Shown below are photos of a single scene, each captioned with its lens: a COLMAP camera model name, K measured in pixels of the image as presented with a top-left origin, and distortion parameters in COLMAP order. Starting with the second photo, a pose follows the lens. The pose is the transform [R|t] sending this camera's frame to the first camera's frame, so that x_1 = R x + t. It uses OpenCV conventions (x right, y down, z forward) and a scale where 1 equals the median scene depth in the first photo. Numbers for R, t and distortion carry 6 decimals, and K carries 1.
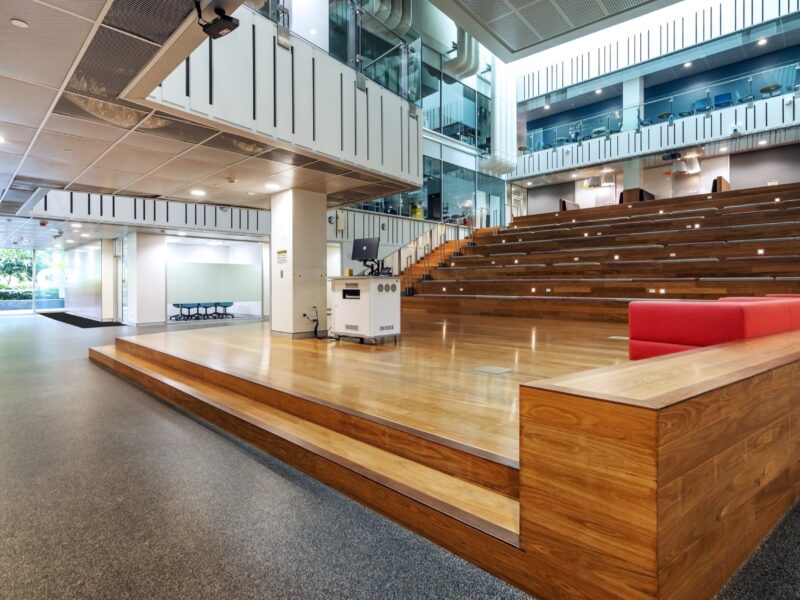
lens RADIAL K [[411.5, 0, 401.9], [0, 411.5, 299.1], [0, 0, 1]] dist [0.002005, 0.000733]
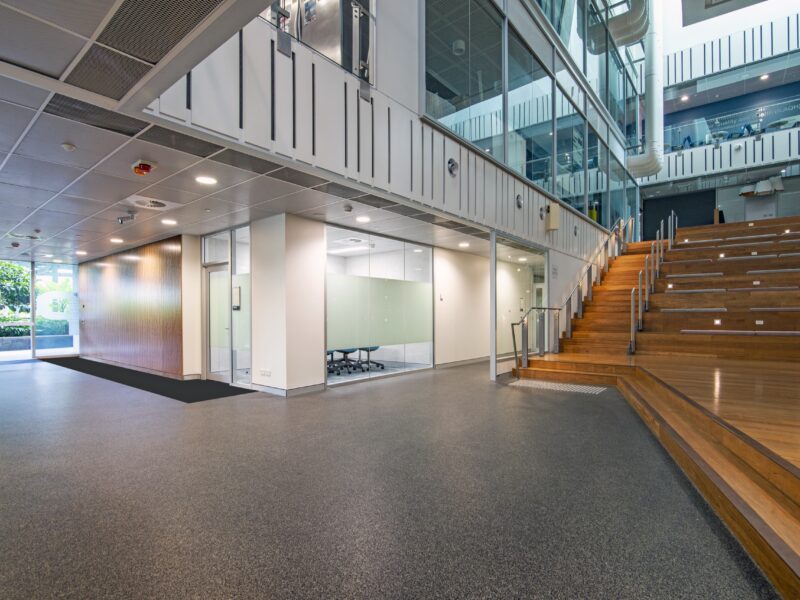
lens RADIAL K [[411.5, 0, 401.9], [0, 411.5, 313.5], [0, 0, 1]] dist [0.002005, 0.000733]
pose [[0.998914, 0.002973, 0.046496, -0.162754], [-0.001090, 0.999180, -0.040482, -0.004382], [-0.046578, 0.040388, 0.998098, 0.149465]]
